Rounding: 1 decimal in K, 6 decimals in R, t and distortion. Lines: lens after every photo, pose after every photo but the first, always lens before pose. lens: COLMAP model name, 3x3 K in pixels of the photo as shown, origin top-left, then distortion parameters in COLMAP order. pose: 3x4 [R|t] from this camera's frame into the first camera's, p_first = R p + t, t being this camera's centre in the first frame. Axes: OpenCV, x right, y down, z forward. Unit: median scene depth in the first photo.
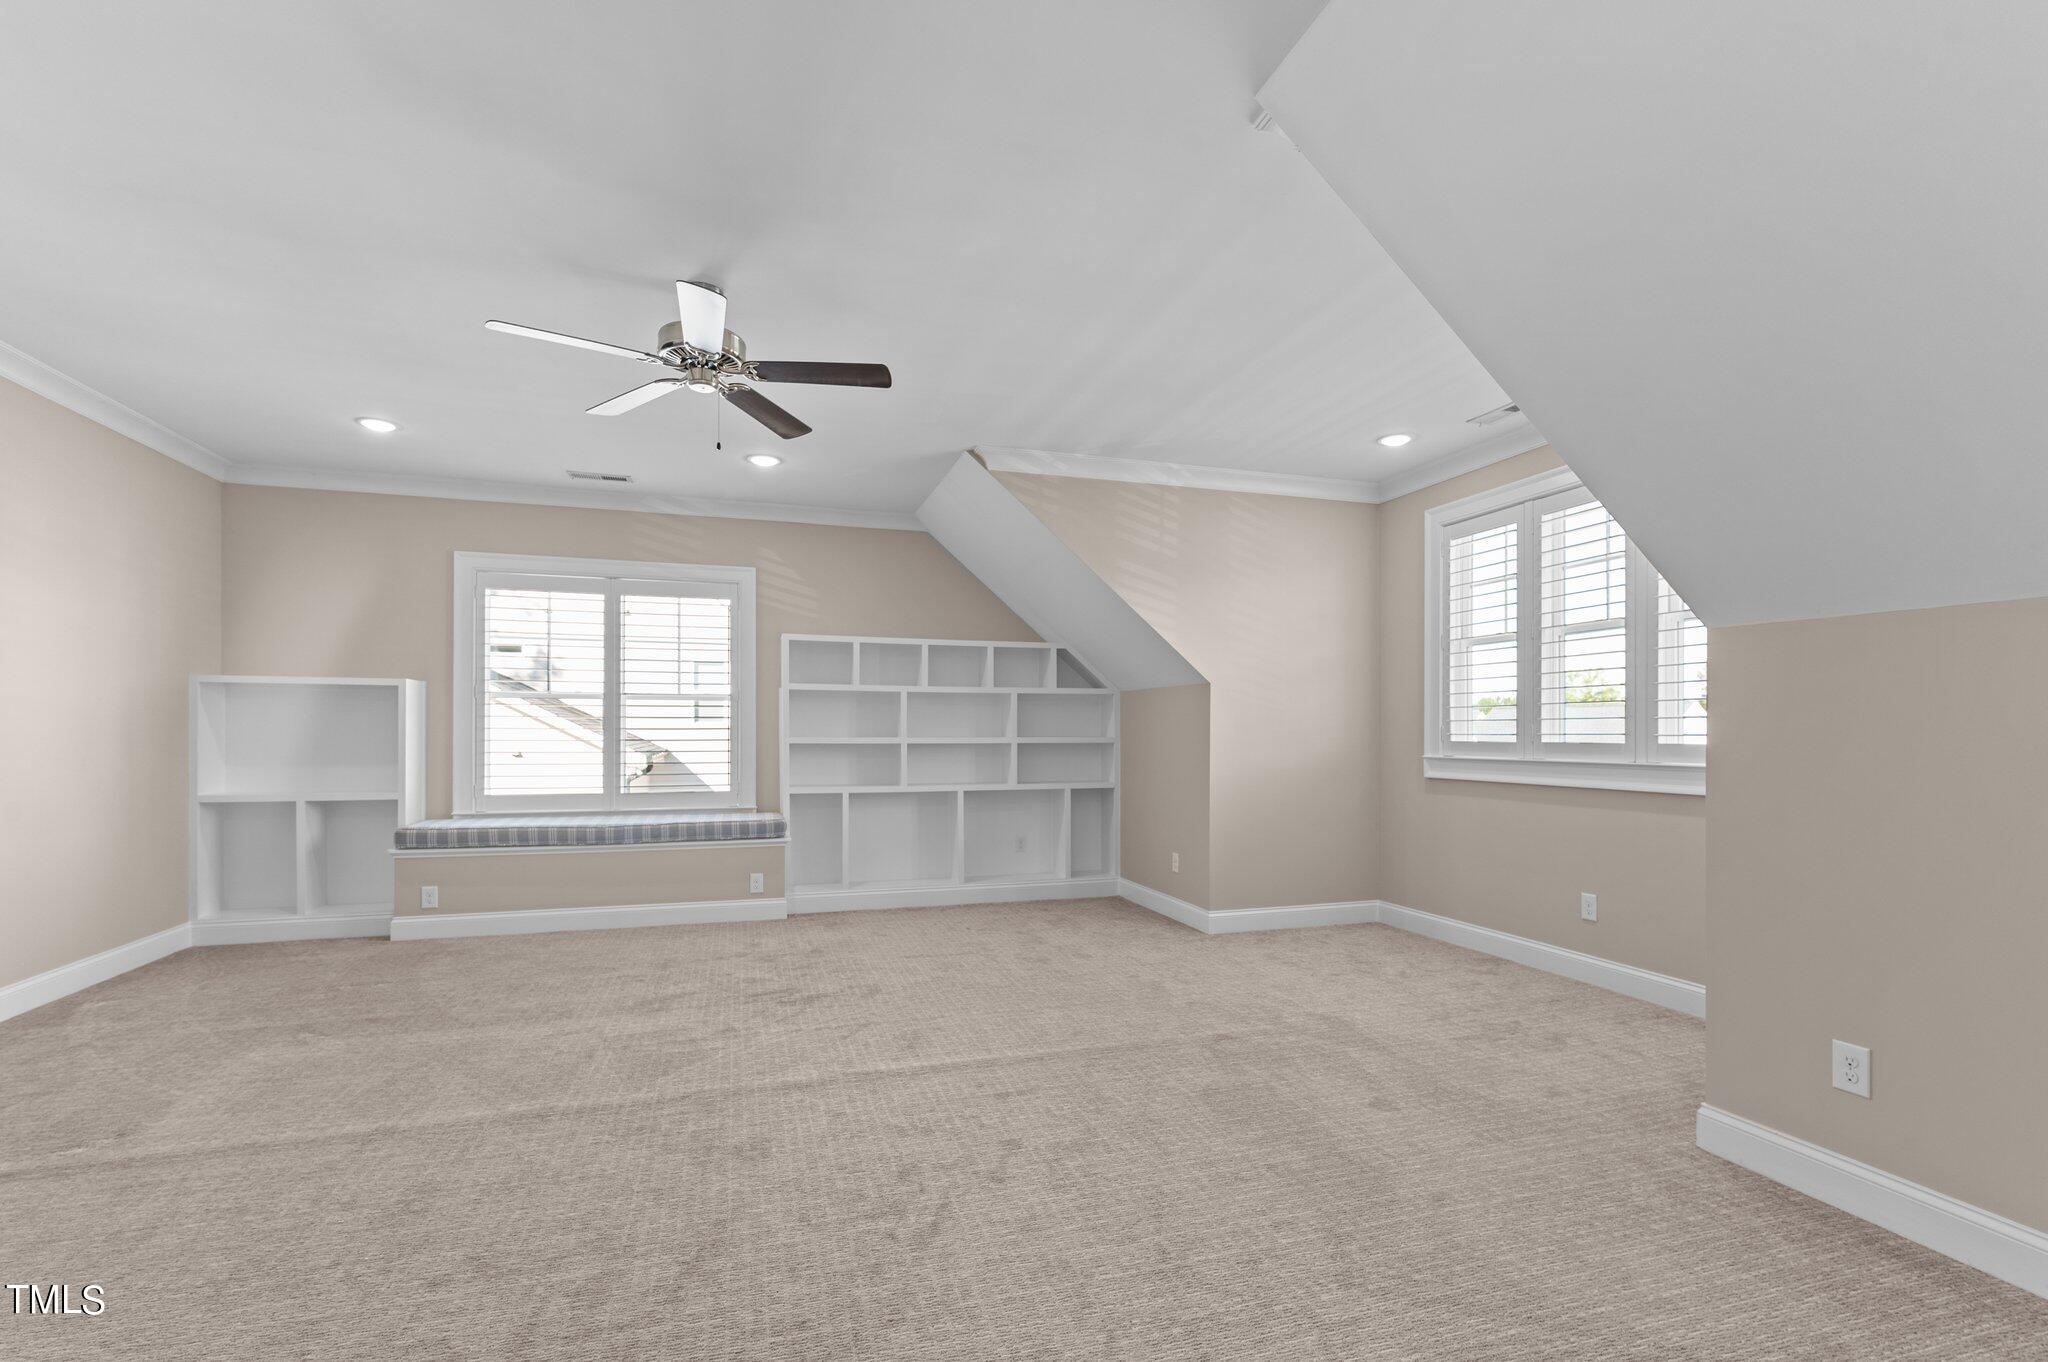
lens RADIAL K [[894.7, 0, 1021.9], [0, 894.7, 733.6], [0, 0, 1]] dist [0.001143, -0.000461]
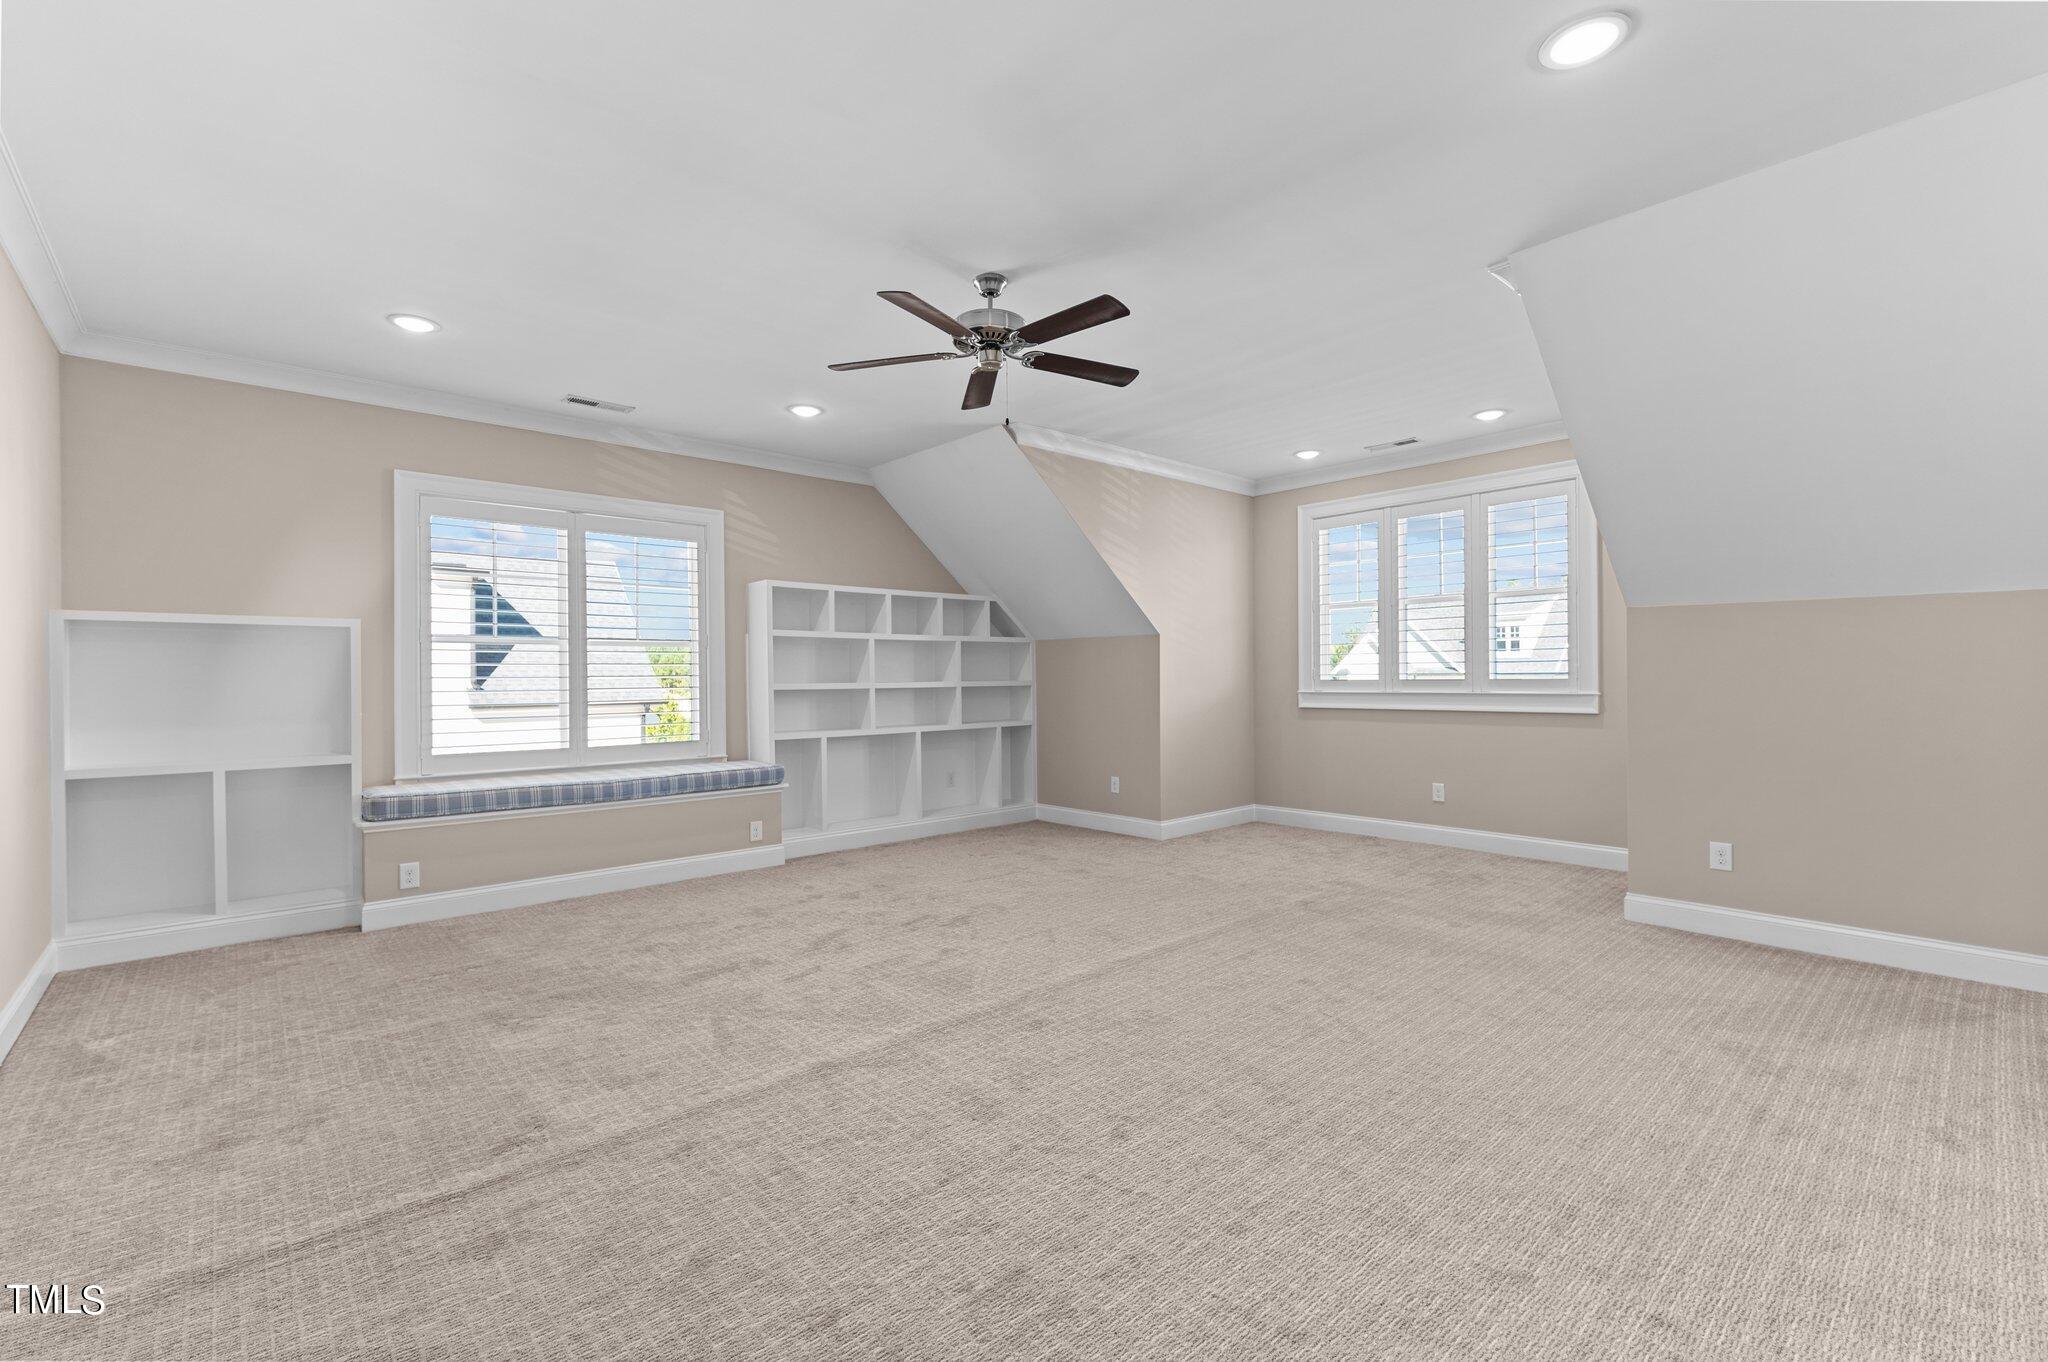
lens RADIAL K [[873.5, 0, 1024.0], [0, 873.5, 681.0], [0, 0, 1]] dist [0.002935, 0.000150]
pose [[0.908232, -0.011701, 0.418302, -0.442998], [0.010903, 0.999931, 0.004297, -0.000157], [-0.418324, 0.000658, 0.908298, -0.003776]]
